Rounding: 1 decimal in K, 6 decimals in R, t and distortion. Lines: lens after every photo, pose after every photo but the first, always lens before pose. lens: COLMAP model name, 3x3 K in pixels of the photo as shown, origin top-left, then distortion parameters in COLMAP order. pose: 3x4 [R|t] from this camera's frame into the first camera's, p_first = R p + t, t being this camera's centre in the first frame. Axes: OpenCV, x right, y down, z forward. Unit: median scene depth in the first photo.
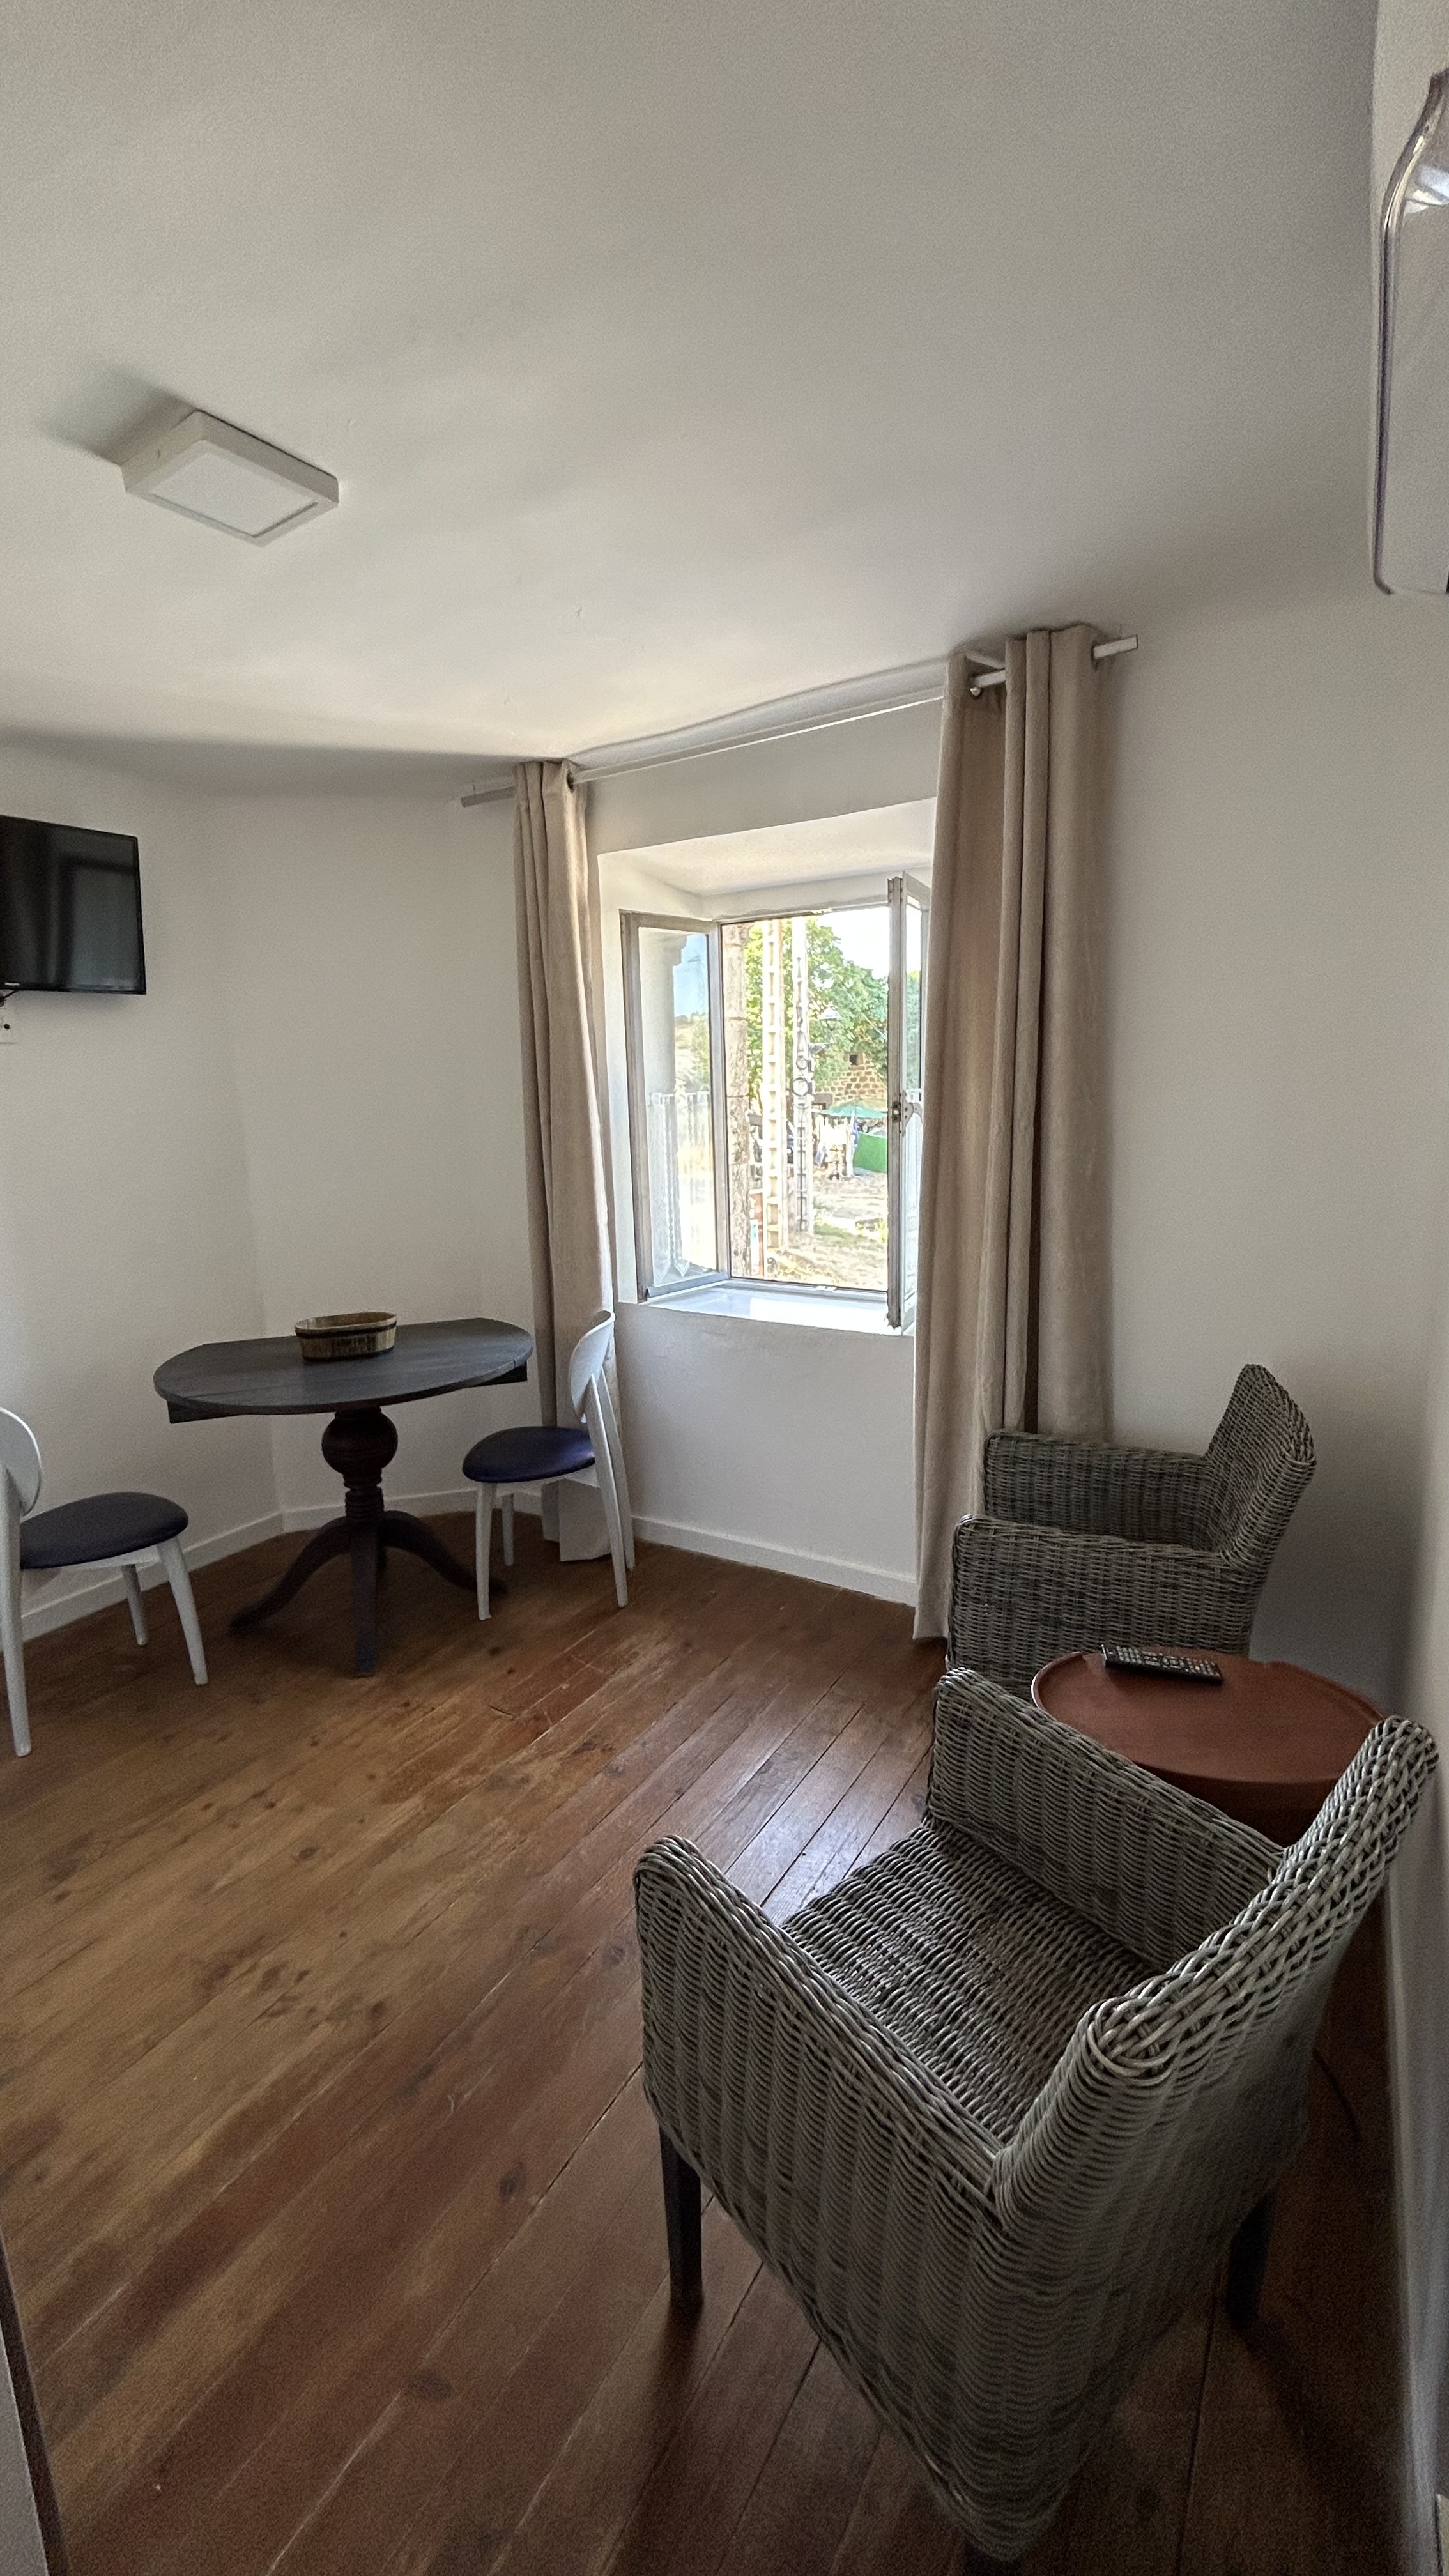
lens RADIAL K [[1047.4, 0, 714.3], [0, 1047.4, 1278.4], [0, 0, 1]] dist [0.001078, 0.001469]
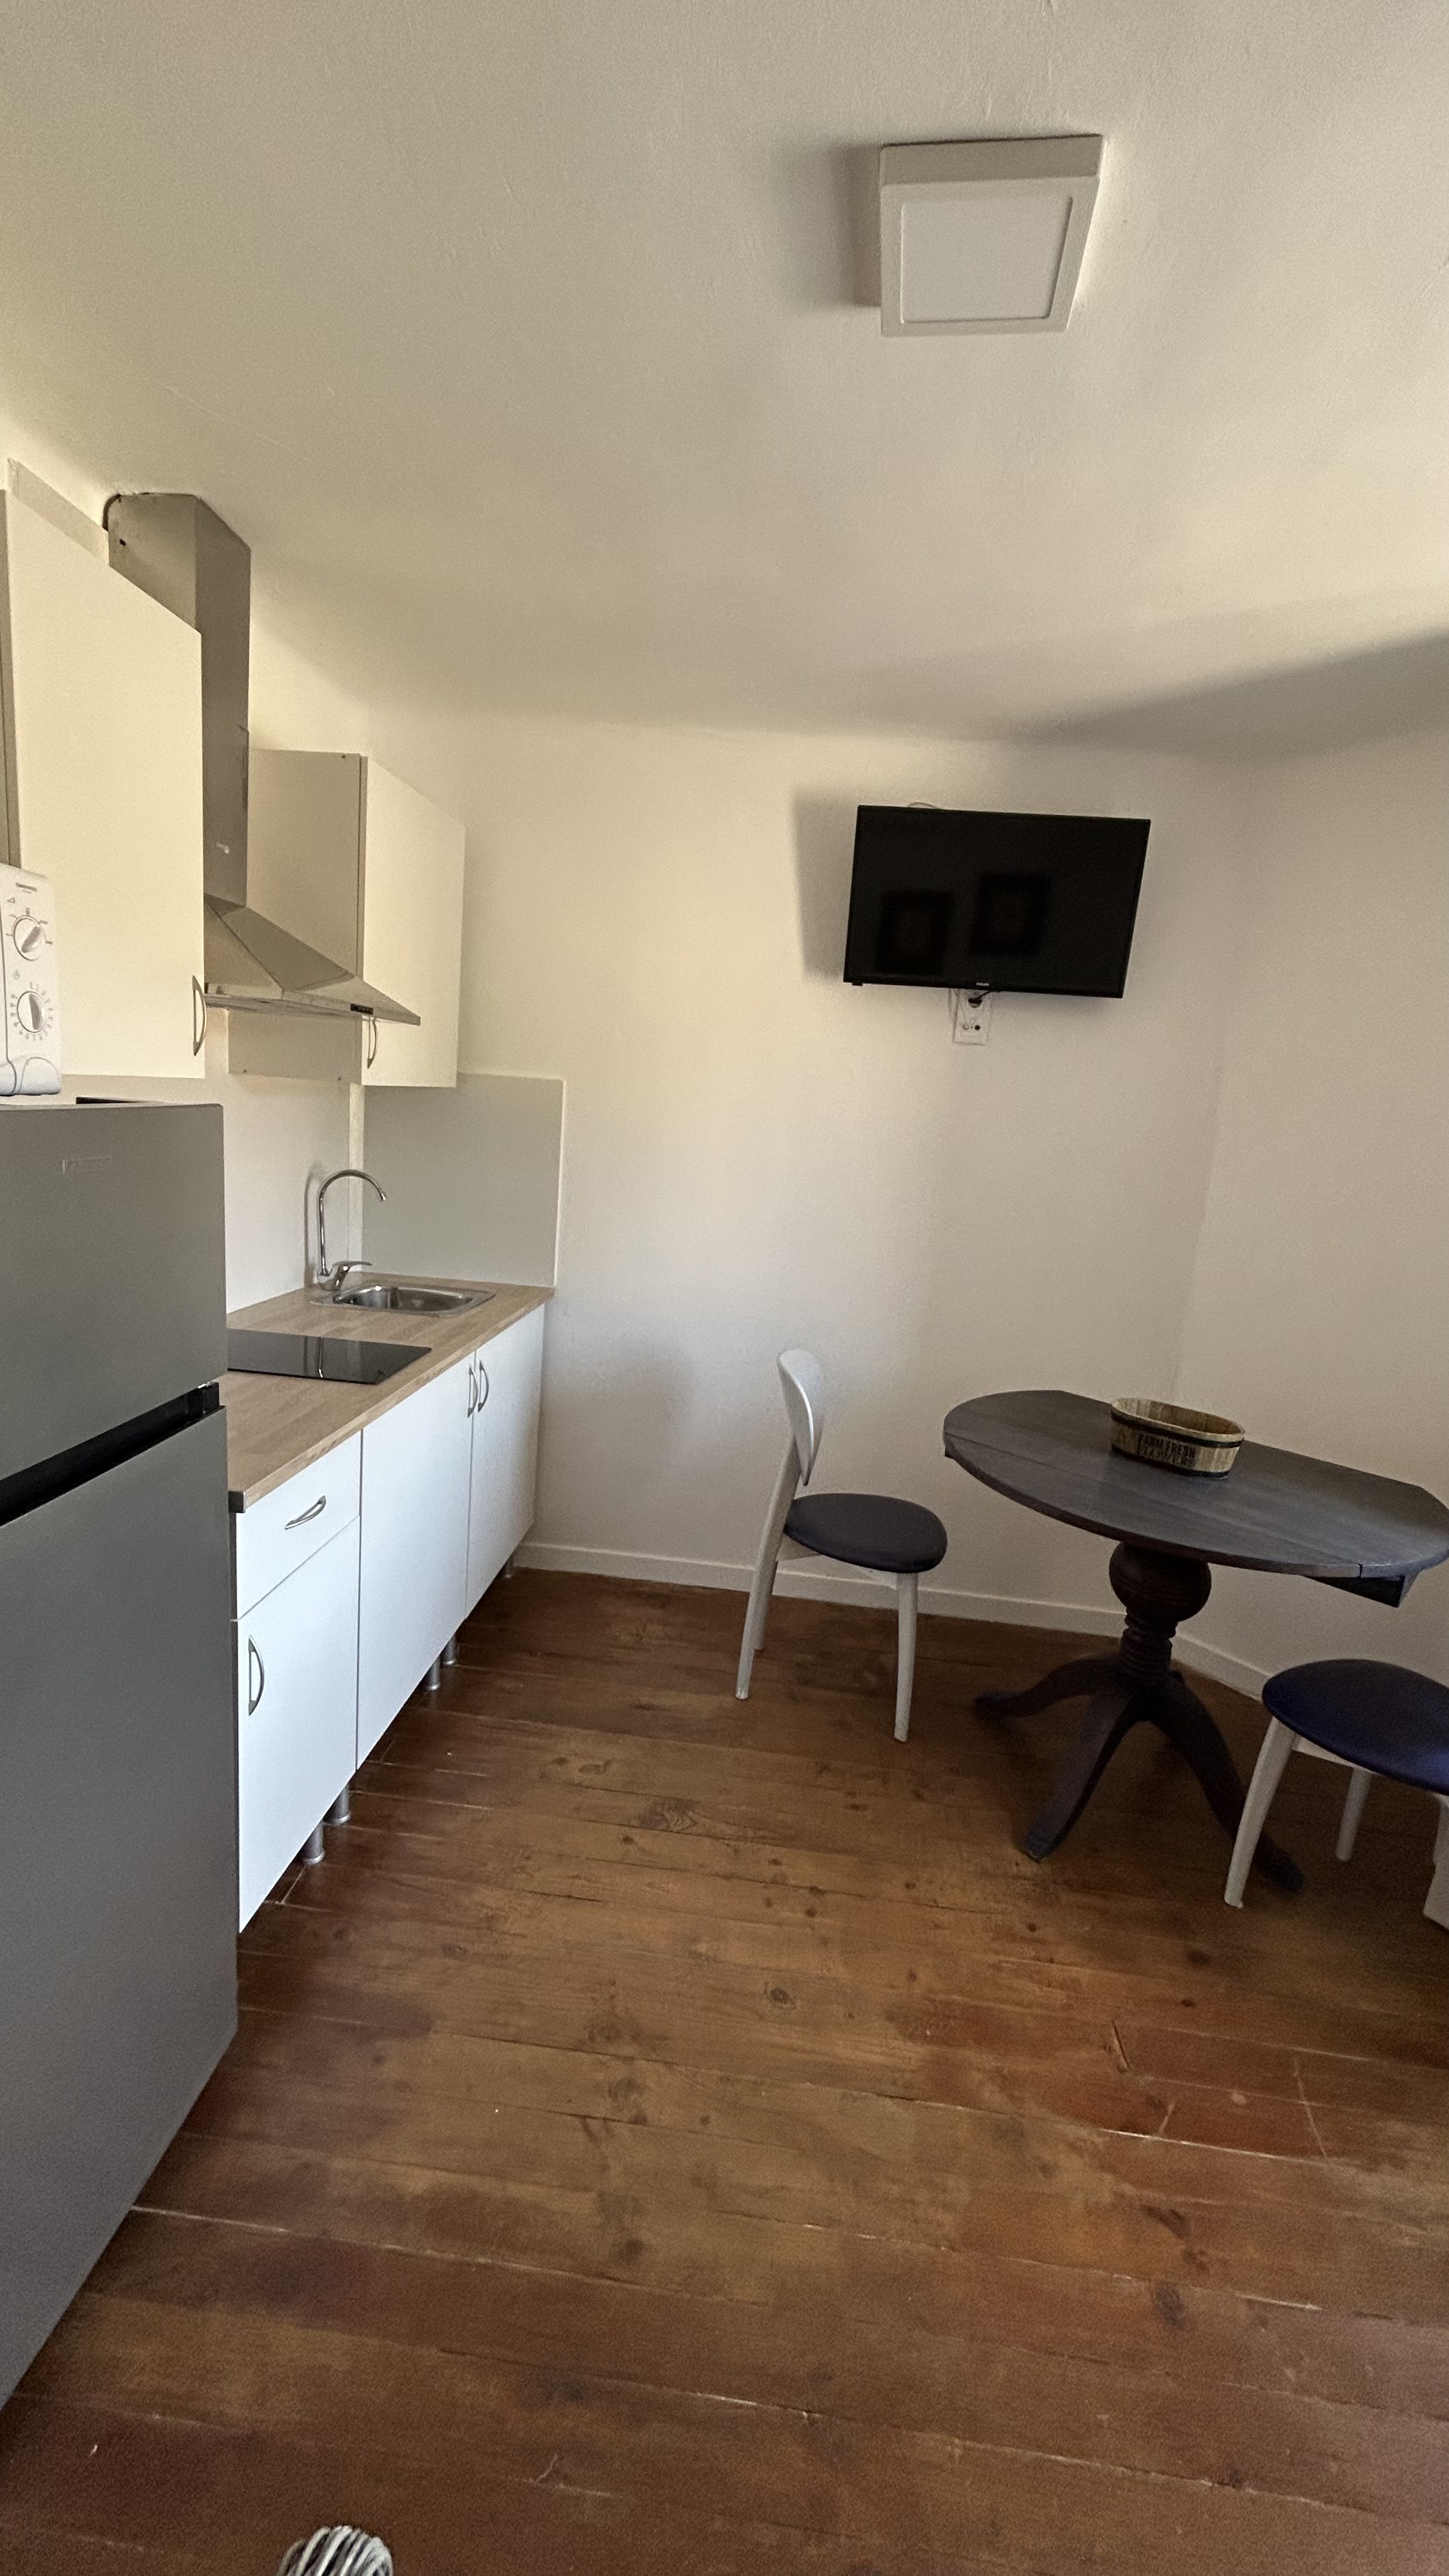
lens RADIAL K [[1047.4, 0, 730.9], [0, 1047.4, 1277.0], [0, 0, 1]] dist [0.001078, 0.001469]
pose [[0.456542, 0.217521, -0.862702, 0.163067], [-0.256384, 0.960685, 0.106548, -0.066781], [0.851961, 0.172540, 0.494361, 0.405219]]
